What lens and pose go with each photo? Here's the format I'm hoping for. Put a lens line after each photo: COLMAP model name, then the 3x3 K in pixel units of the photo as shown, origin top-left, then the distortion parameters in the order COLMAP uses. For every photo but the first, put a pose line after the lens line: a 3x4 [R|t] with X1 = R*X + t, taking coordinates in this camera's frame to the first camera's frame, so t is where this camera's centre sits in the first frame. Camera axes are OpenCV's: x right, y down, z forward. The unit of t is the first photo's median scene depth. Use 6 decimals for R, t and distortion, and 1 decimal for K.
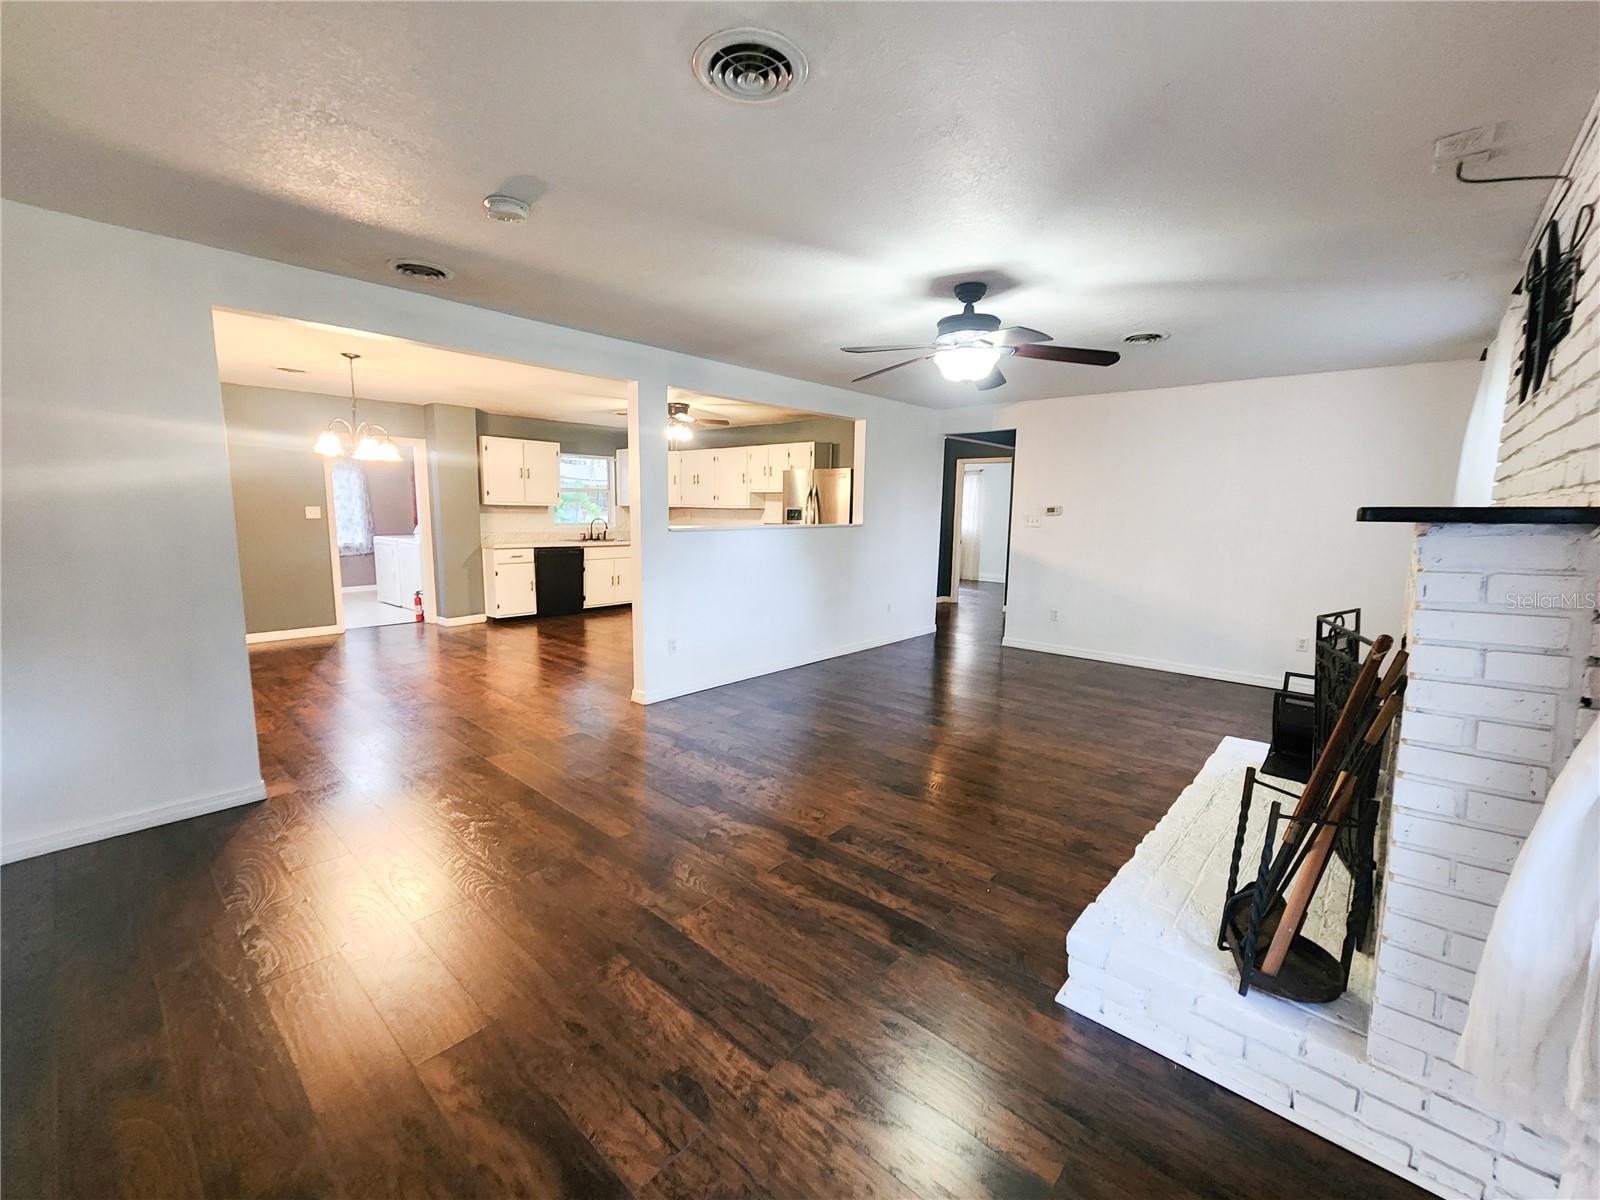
lens RADIAL K [[657.1, 0, 809.5], [0, 657.1, 586.2], [0, 0, 1]] dist [-0.003599, 0.001060]
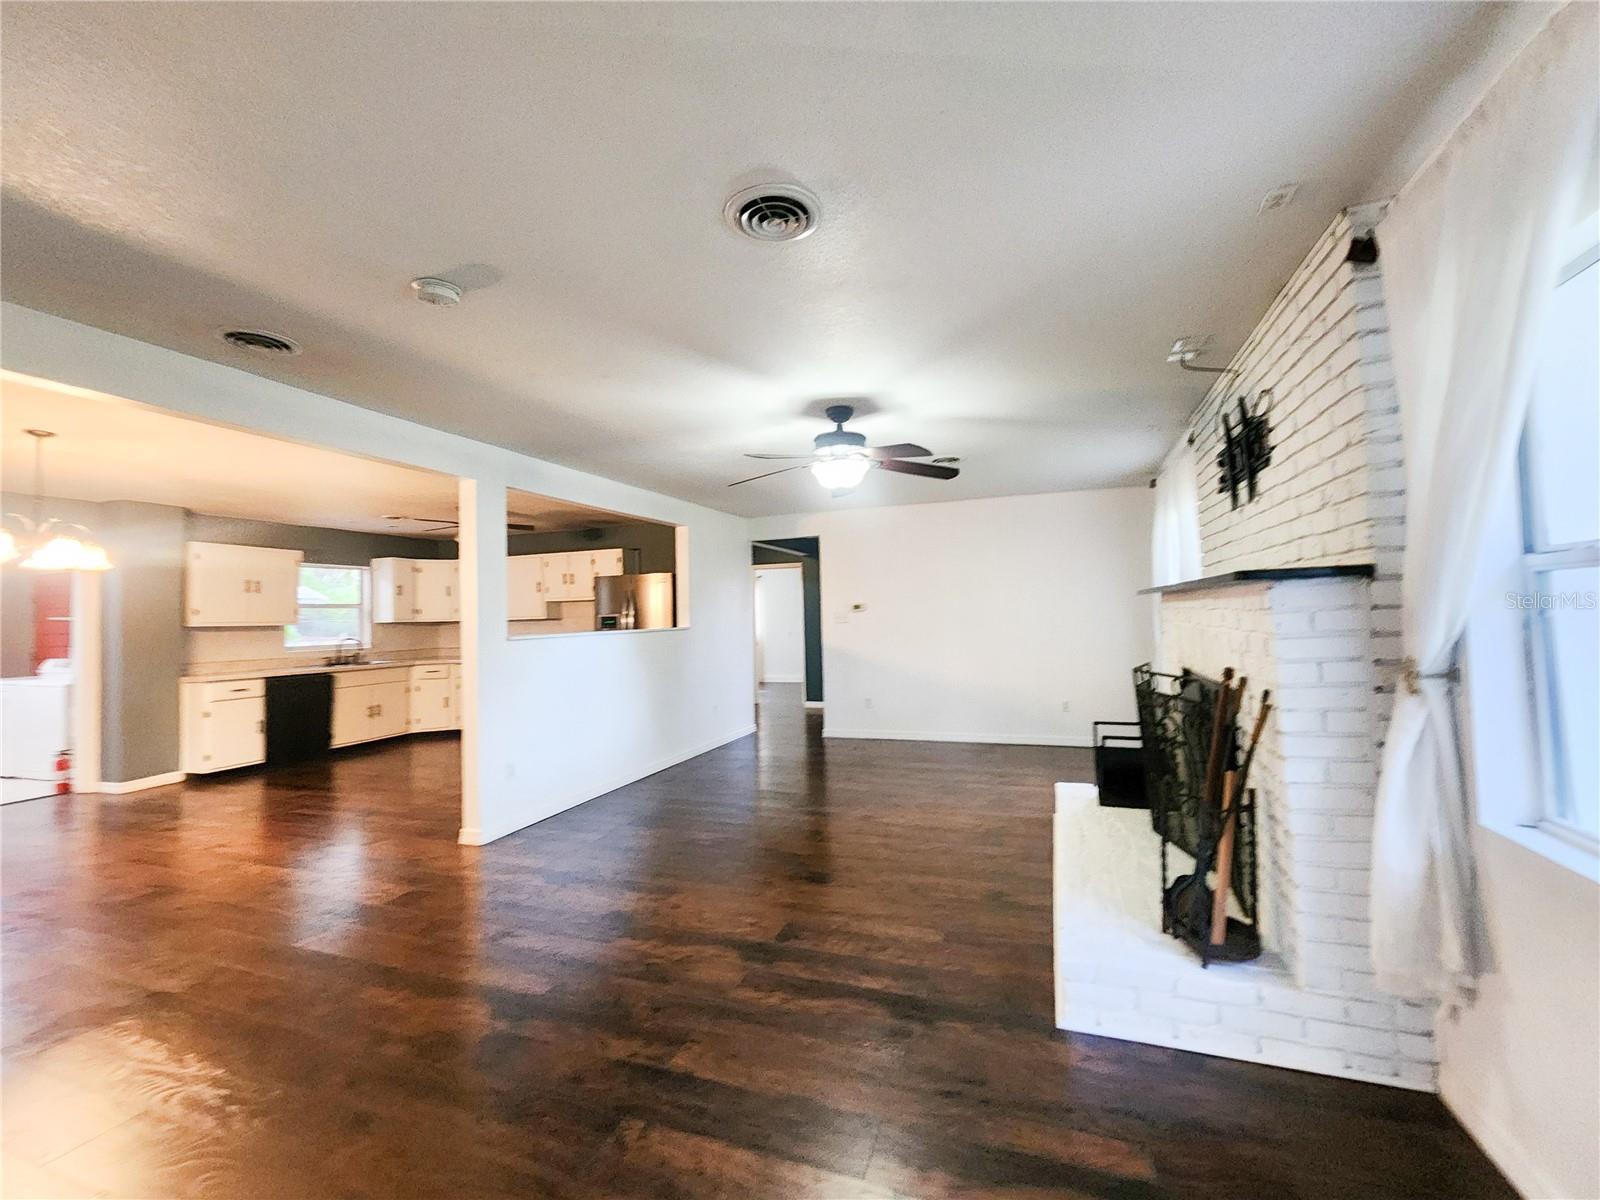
lens RADIAL K [[657.1, 0, 812.7], [0, 657.1, 583.7], [0, 0, 1]] dist [-0.003599, 0.001060]
pose [[0.926442, -0.021739, 0.375808, -0.196376], [0.085466, 0.984407, -0.153746, 0.016784], [-0.366606, 0.174555, 0.913855, 0.008563]]
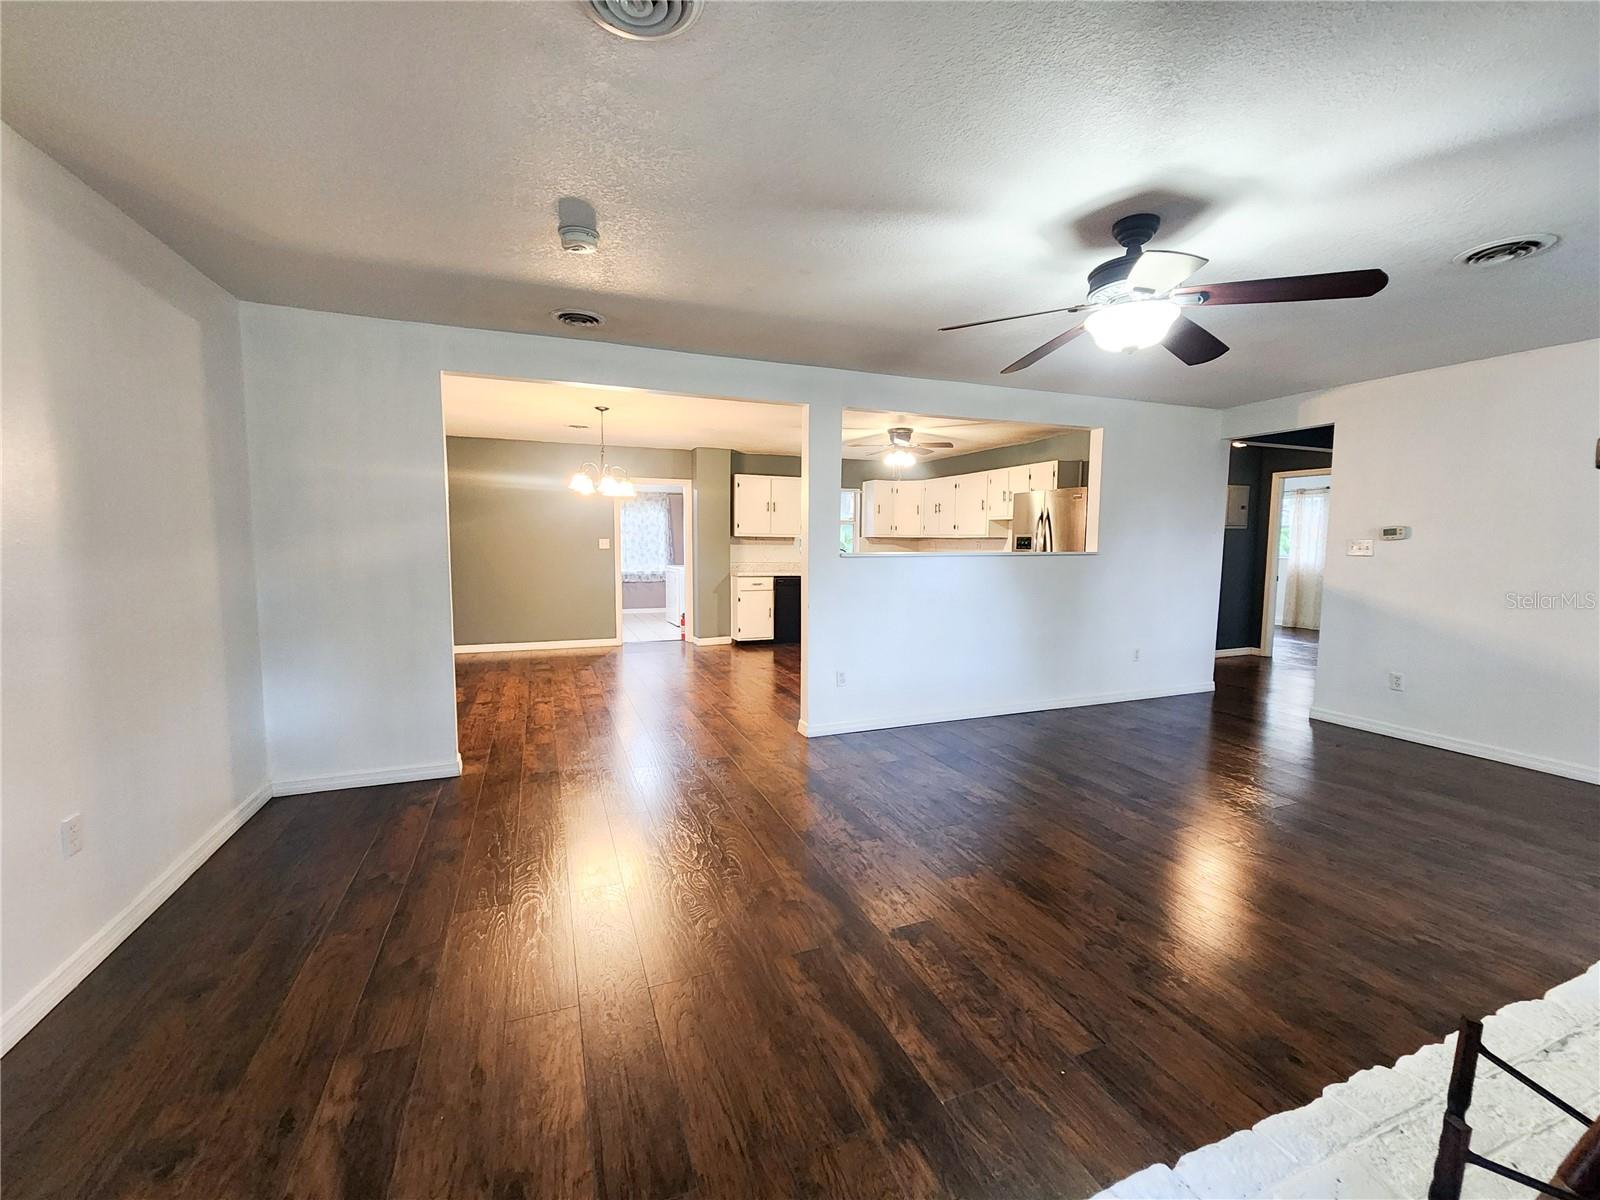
lens RADIAL K [[657.1, 0, 806.0], [0, 657.1, 588.6], [0, 0, 1]] dist [-0.003599, 0.001060]
pose [[0.893312, 0.022789, -0.448858, 0.206066], [-0.045941, 0.998112, -0.040757, 0.003719], [0.447082, 0.057030, 0.892673, 0.157534]]
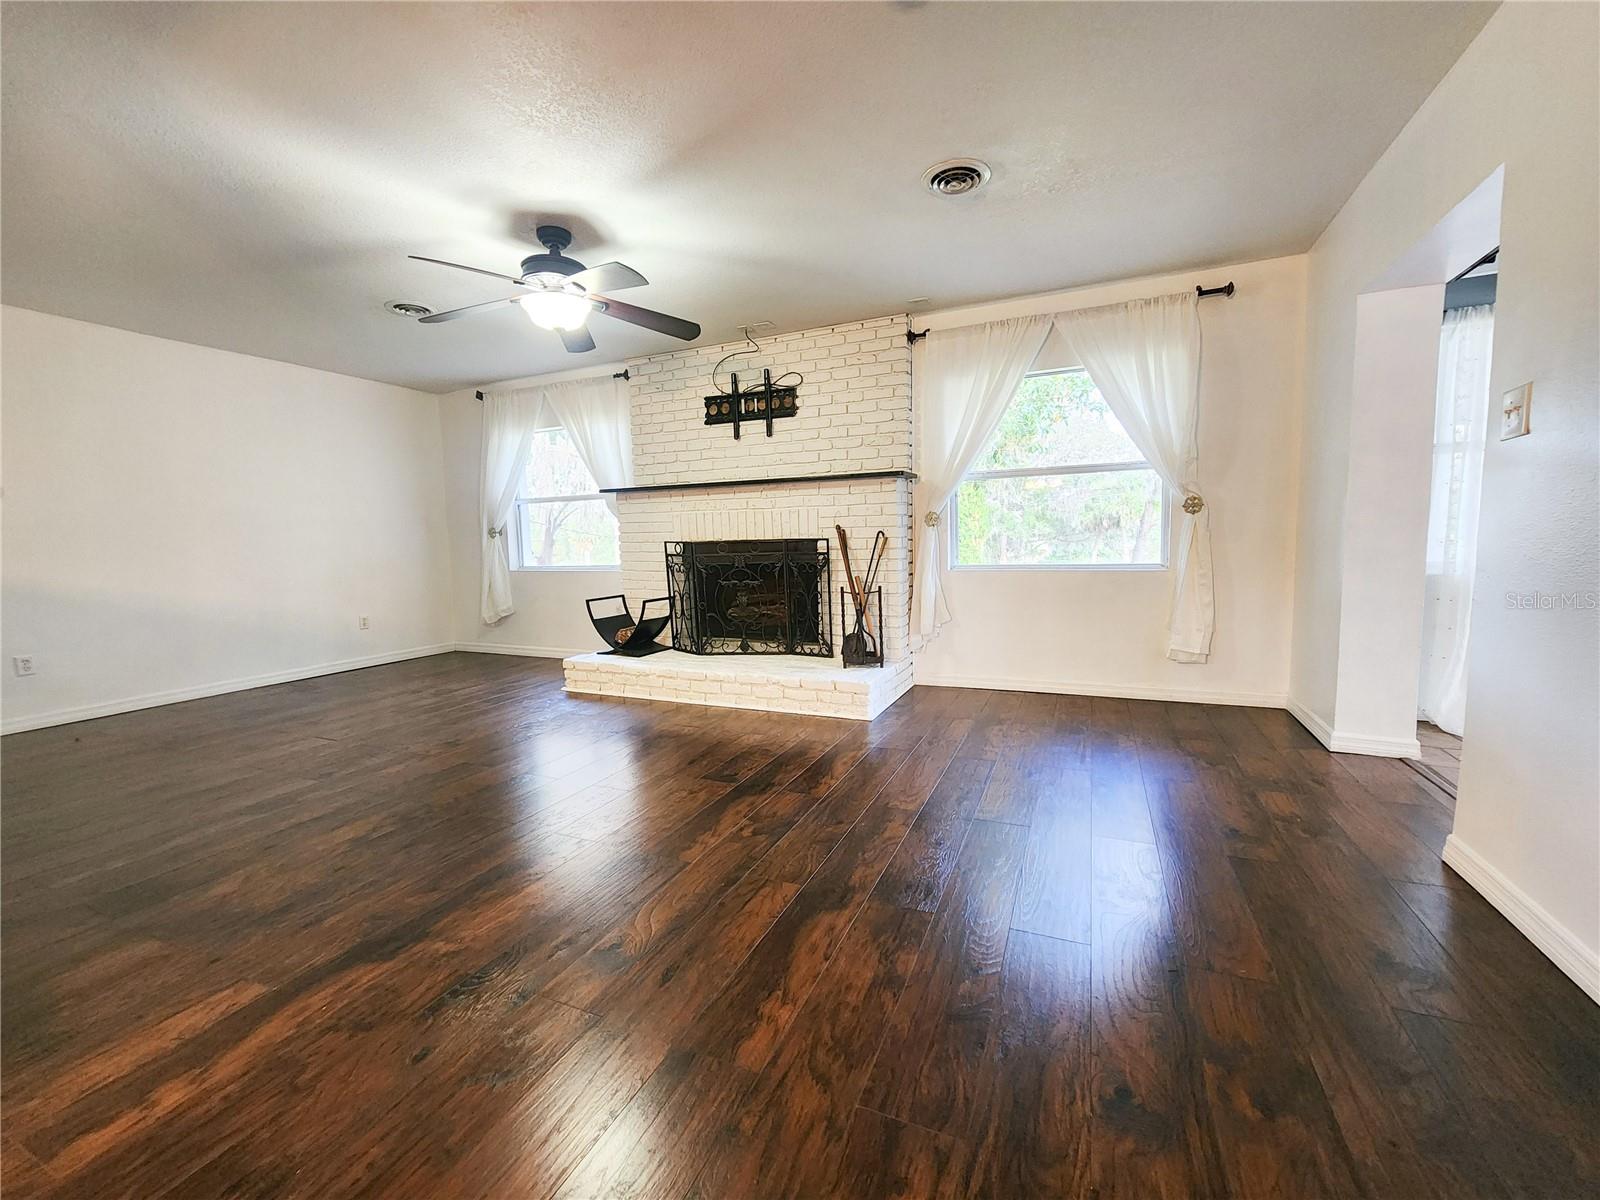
lens RADIAL K [[657.1, 0, 804.1], [0, 657.1, 593.5], [0, 0, 1]] dist [-0.003599, 0.001060]
pose [[-0.304338, -0.089602, 0.948341, -0.664204], [0.134176, 0.981608, 0.135805, -0.011530], [-0.943067, 0.168575, -0.286718, 0.820351]]
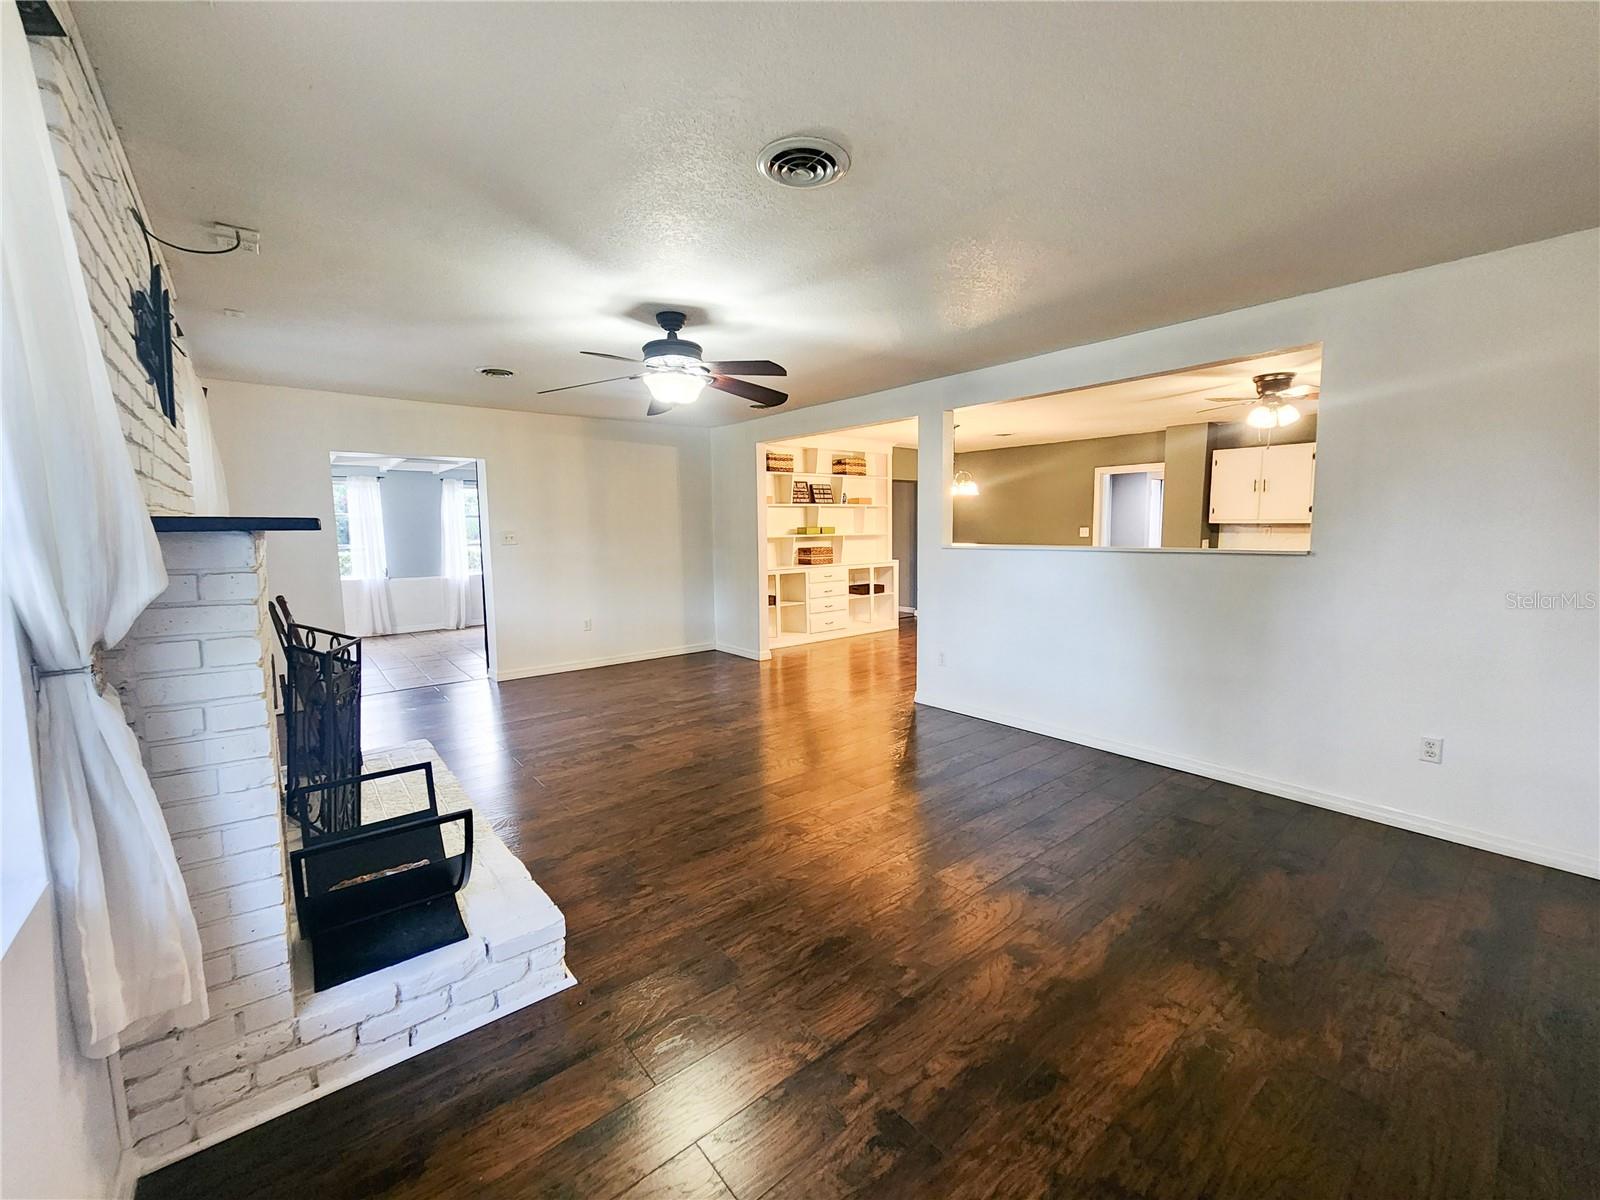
lens RADIAL K [[657.1, 0, 807.5], [0, 657.1, 597.6], [0, 0, 1]] dist [-0.003599, 0.001060]
pose [[-0.149054, 0.096023, -0.984156, 1.034968], [-0.110854, 0.987377, 0.113126, -0.122135], [0.982596, 0.125960, -0.136528, 1.136499]]
